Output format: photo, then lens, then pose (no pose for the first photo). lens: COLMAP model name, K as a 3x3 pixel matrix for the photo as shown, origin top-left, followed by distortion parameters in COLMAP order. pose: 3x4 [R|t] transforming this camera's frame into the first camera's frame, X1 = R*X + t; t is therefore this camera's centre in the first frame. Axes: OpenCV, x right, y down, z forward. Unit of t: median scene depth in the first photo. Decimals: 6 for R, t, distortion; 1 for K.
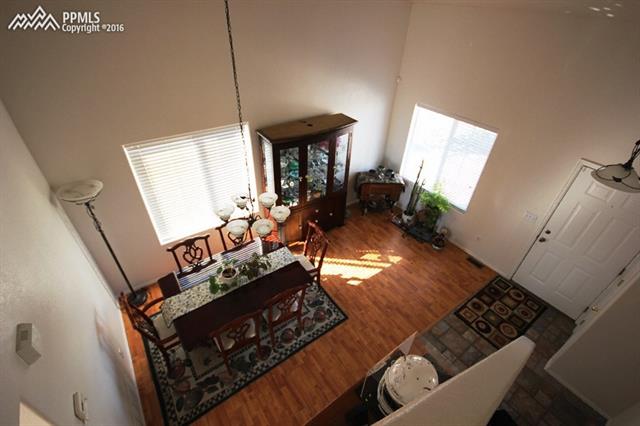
lens RADIAL K [[294.4, 0, 318.8], [0, 294.4, 216.2], [0, 0, 1]] dist [-0.000282, 0.000833]
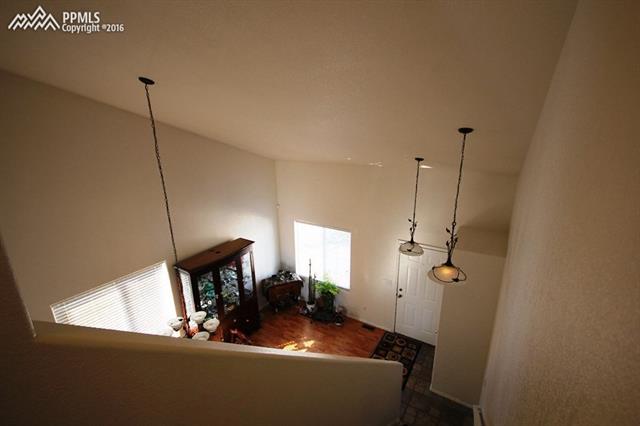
lens RADIAL K [[294.4, 0, 320.5], [0, 294.4, 218.6], [0, 0, 1]] dist [-0.000282, 0.000833]
pose [[0.922417, -0.159743, 0.351610, -0.038179], [0.268274, 0.919960, -0.285838, 0.033778], [-0.277807, 0.357990, 0.891441, -0.265446]]
